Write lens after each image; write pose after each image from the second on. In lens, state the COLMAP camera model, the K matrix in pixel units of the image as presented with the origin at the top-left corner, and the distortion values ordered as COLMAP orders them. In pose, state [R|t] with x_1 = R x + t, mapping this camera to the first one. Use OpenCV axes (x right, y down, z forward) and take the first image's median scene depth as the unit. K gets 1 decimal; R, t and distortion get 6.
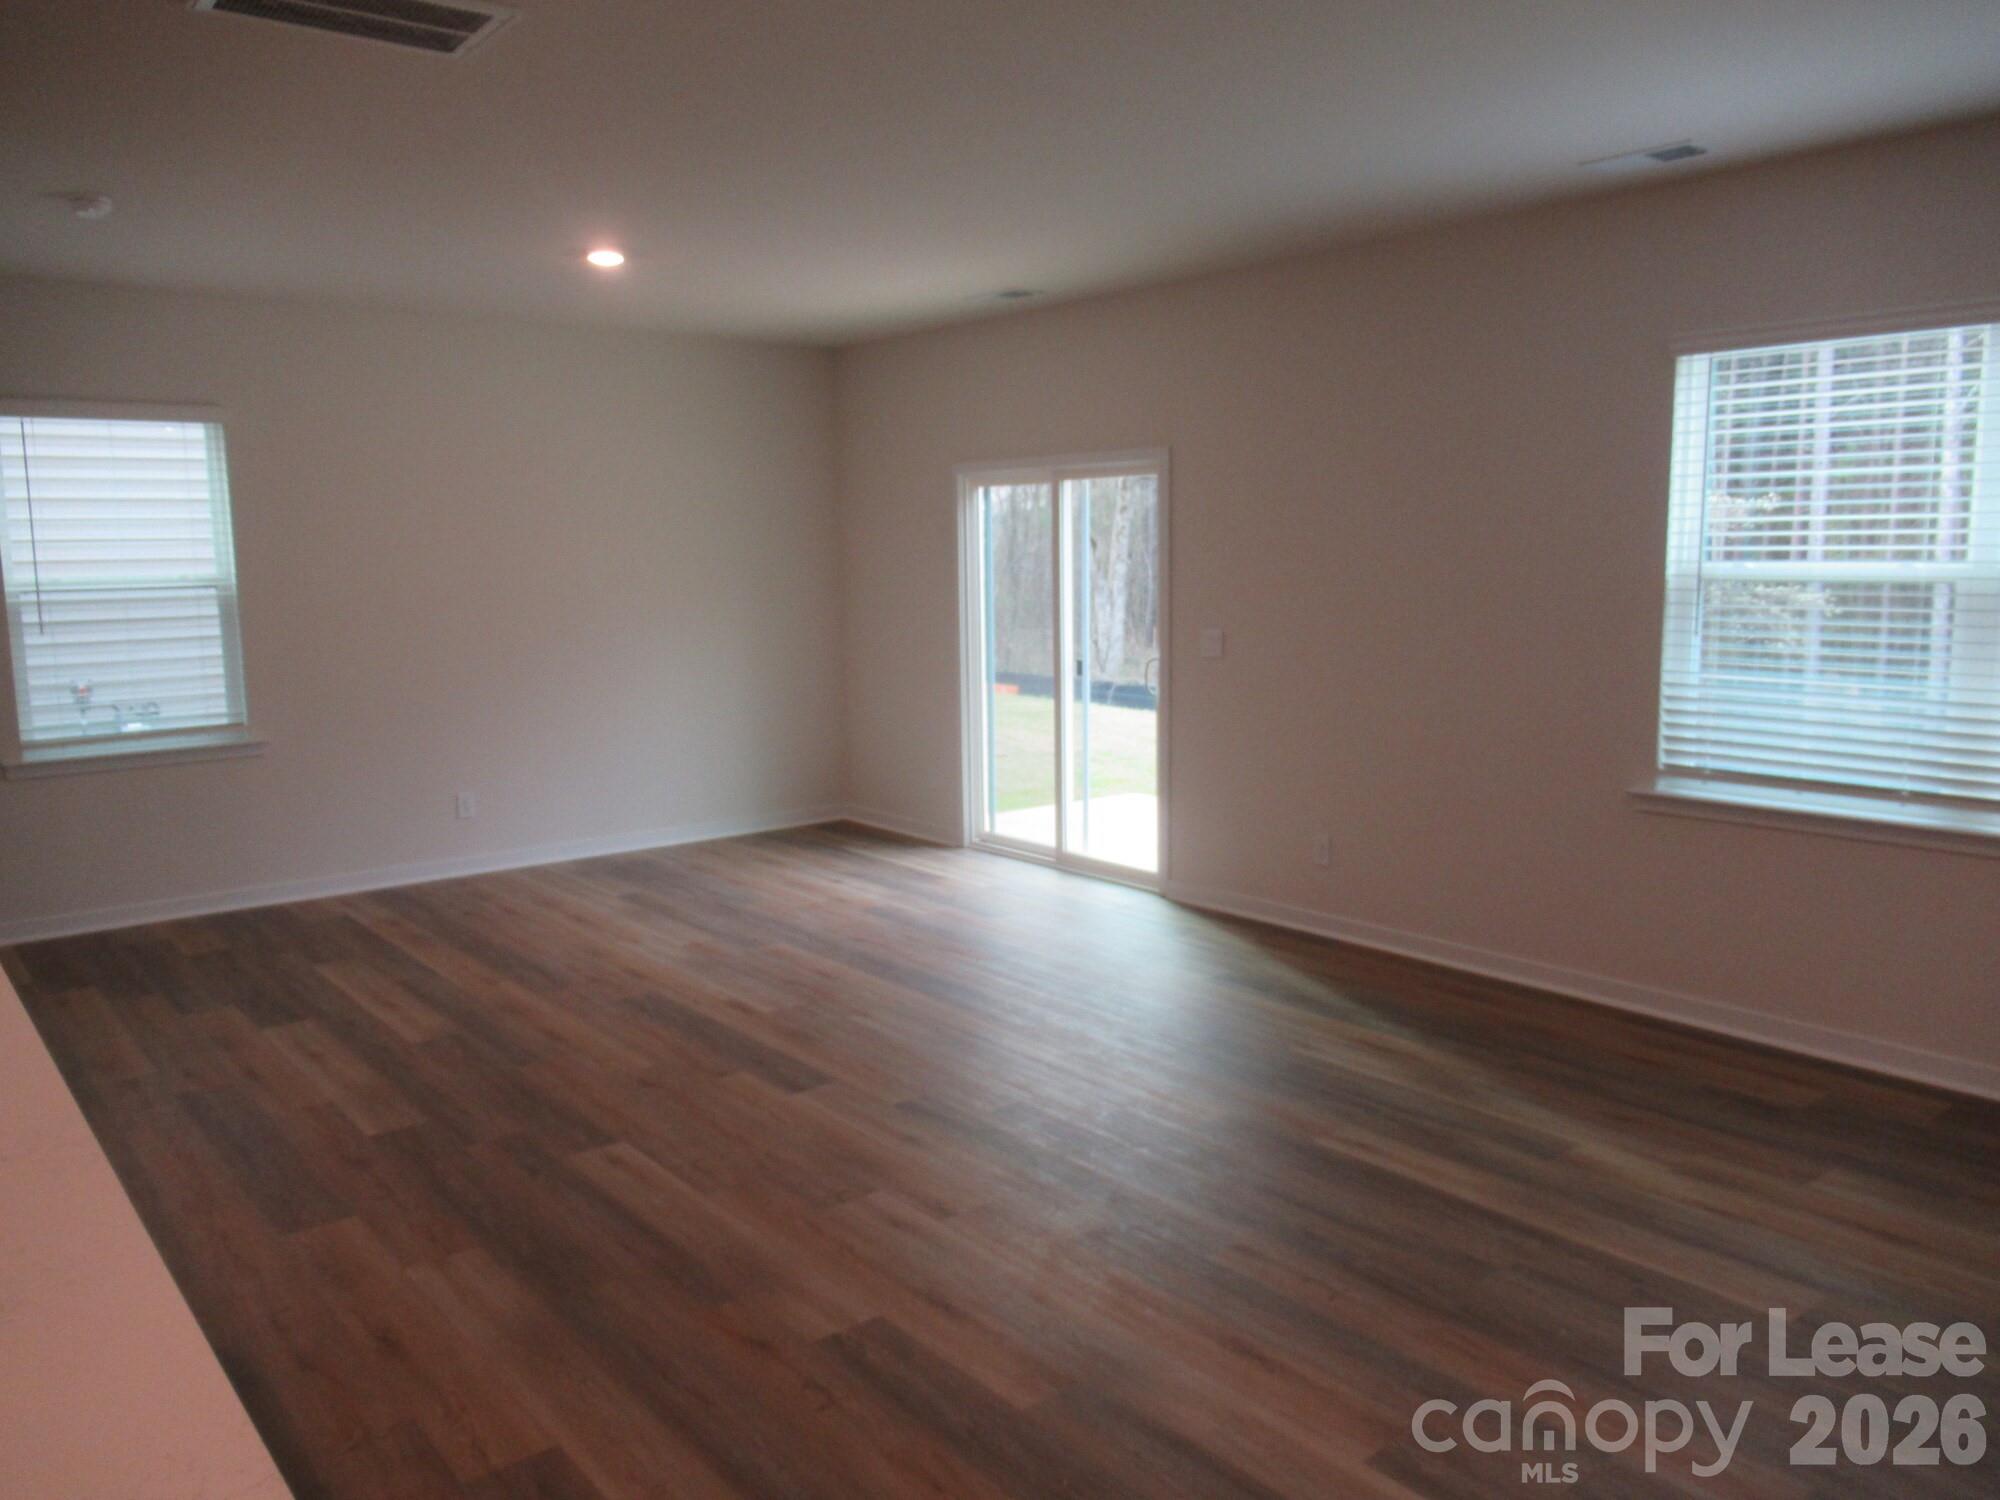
lens RADIAL K [[1500.1, 0, 999.7], [0, 1500.1, 759.0], [0, 0, 1]] dist [-0.003988, -0.003619]
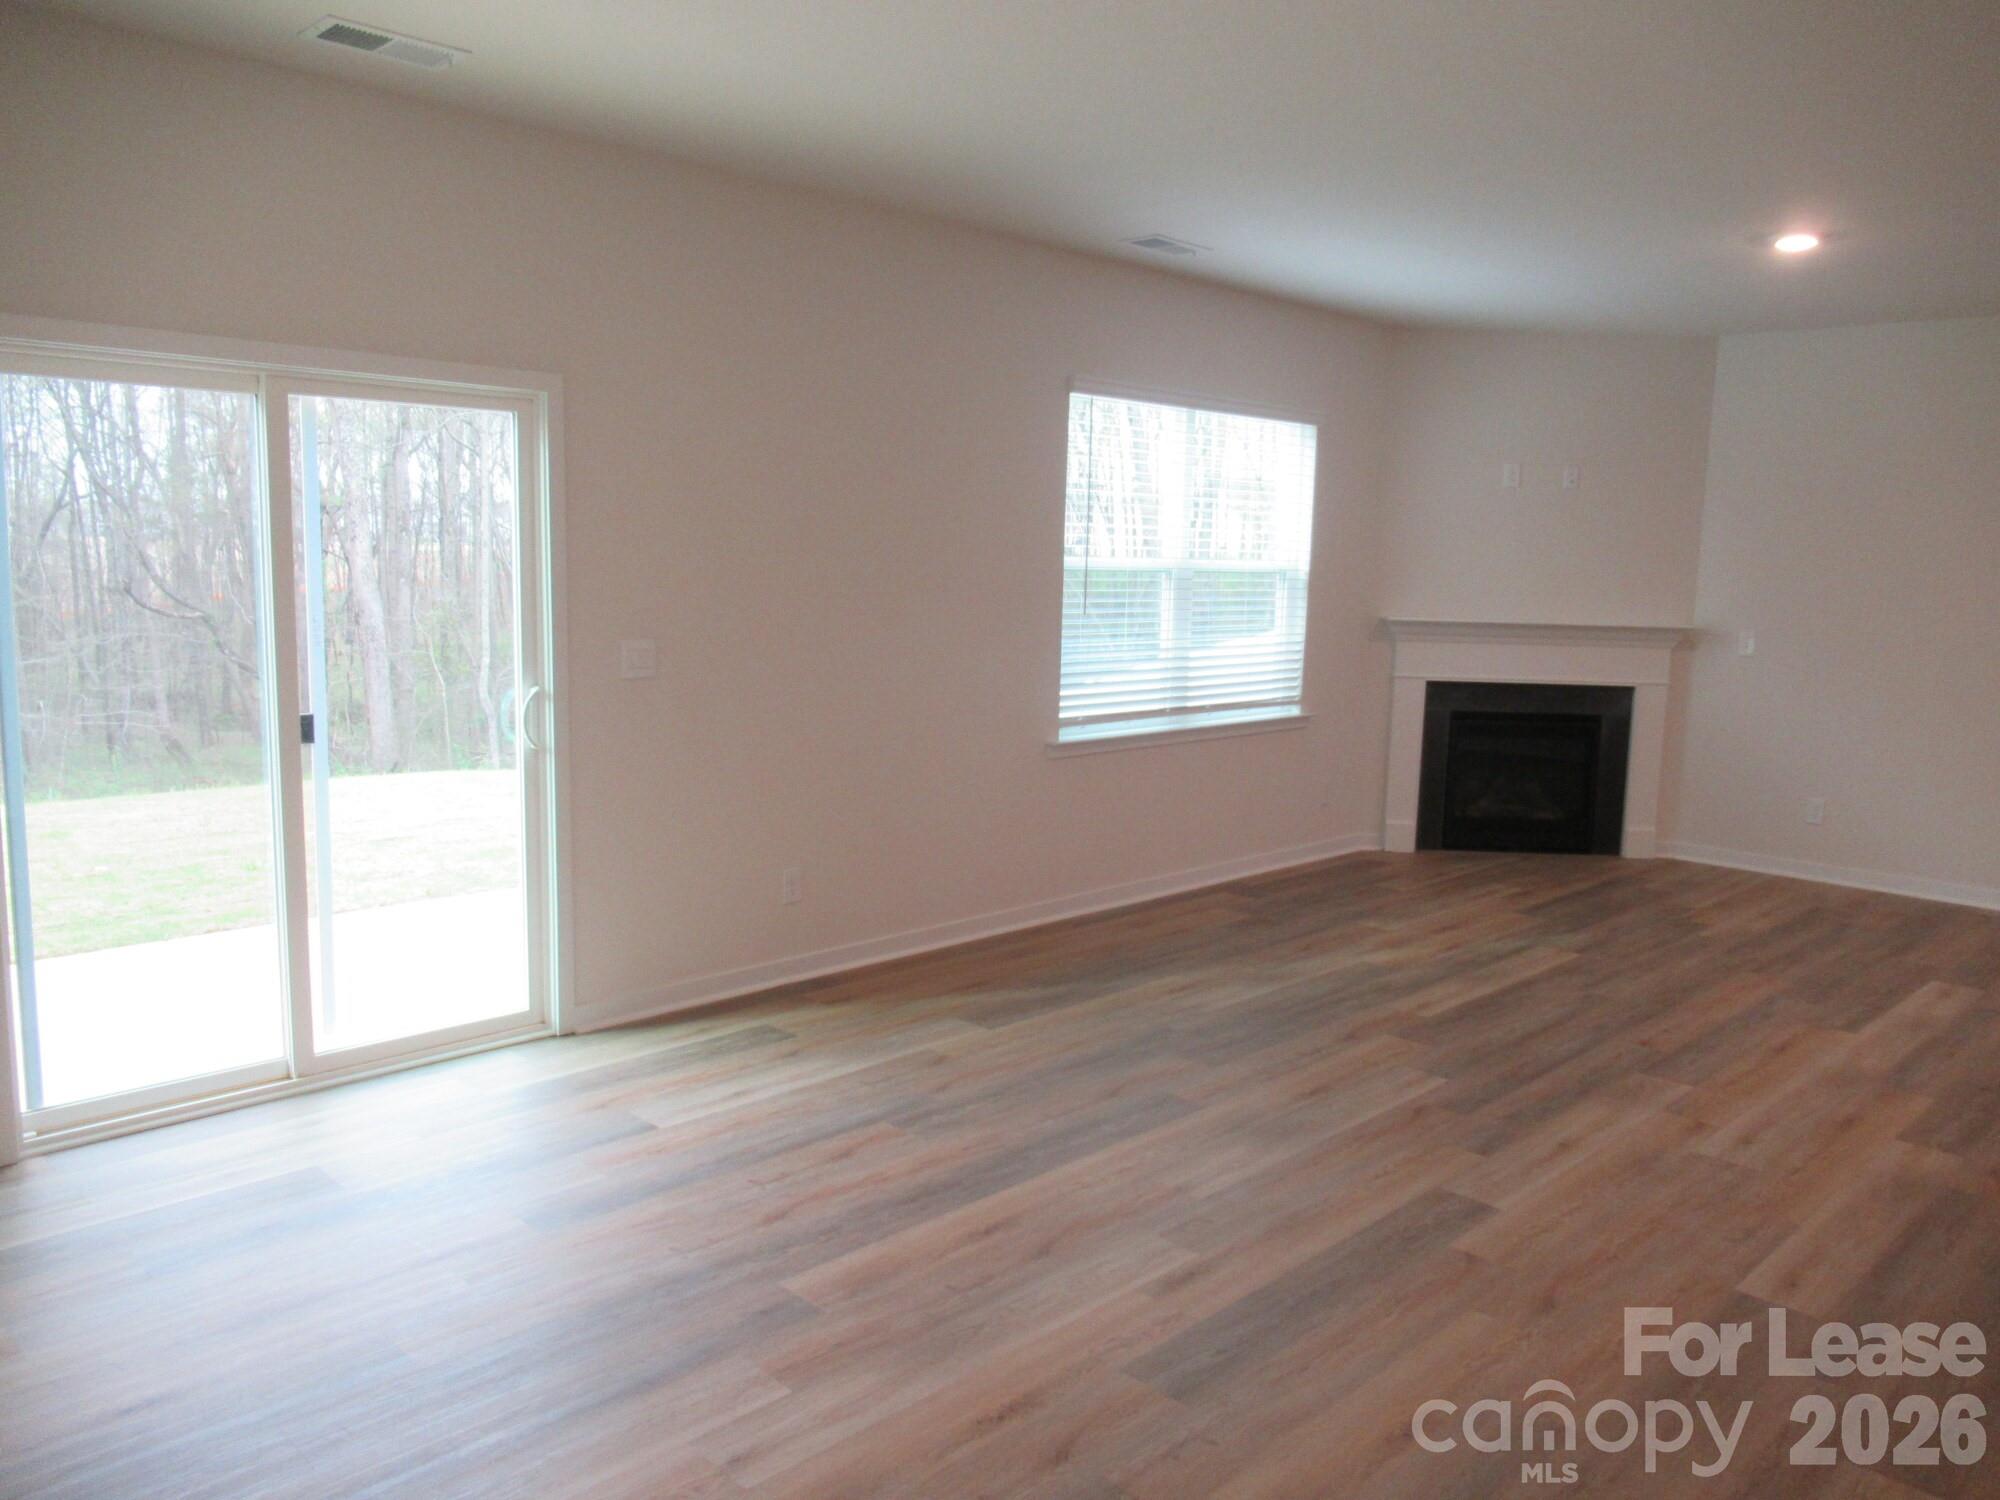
lens RADIAL K [[1500.1, 0, 984.2], [0, 1500.1, 749.1], [0, 0, 1]] dist [-0.003988, -0.003619]
pose [[-0.101701, -0.128897, 0.986429, -0.894408], [0.114377, 0.983480, 0.140304, -0.174424], [-0.988218, 0.127094, -0.085278, 1.325697]]
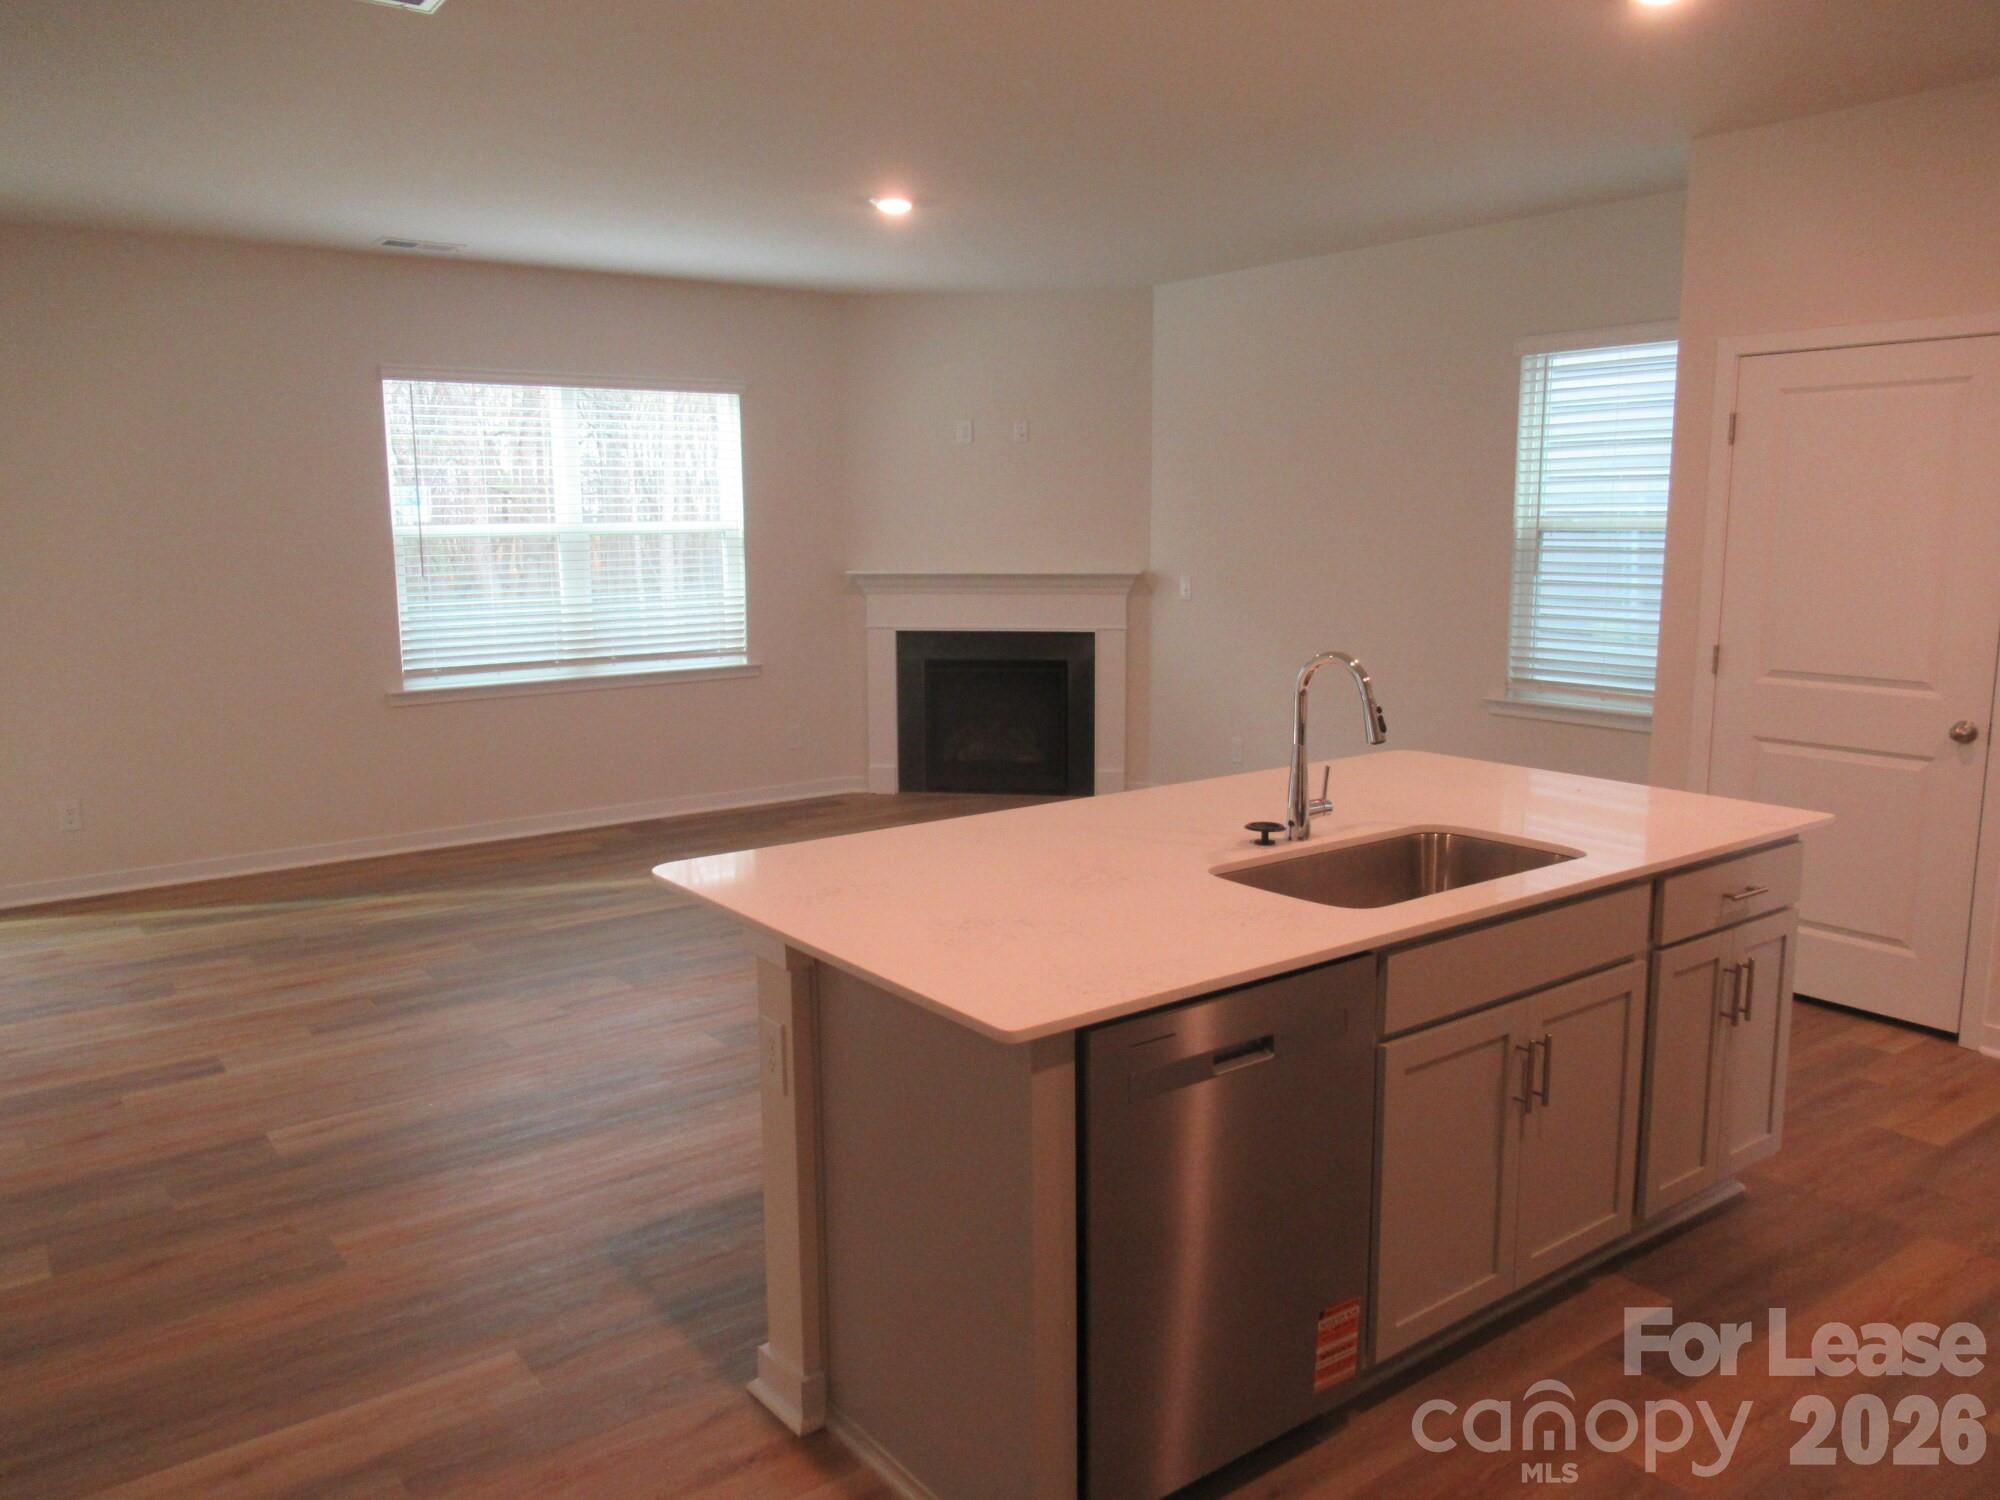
lens RADIAL K [[1500.1, 0, 1006.7], [0, 1500.1, 753.6], [0, 0, 1]] dist [-0.003988, -0.003619]
pose [[0.048359, -0.154087, 0.986873, -1.052345], [0.146796, 0.978397, 0.145570, -0.047569], [-0.987984, 0.137829, 0.069934, 0.400961]]
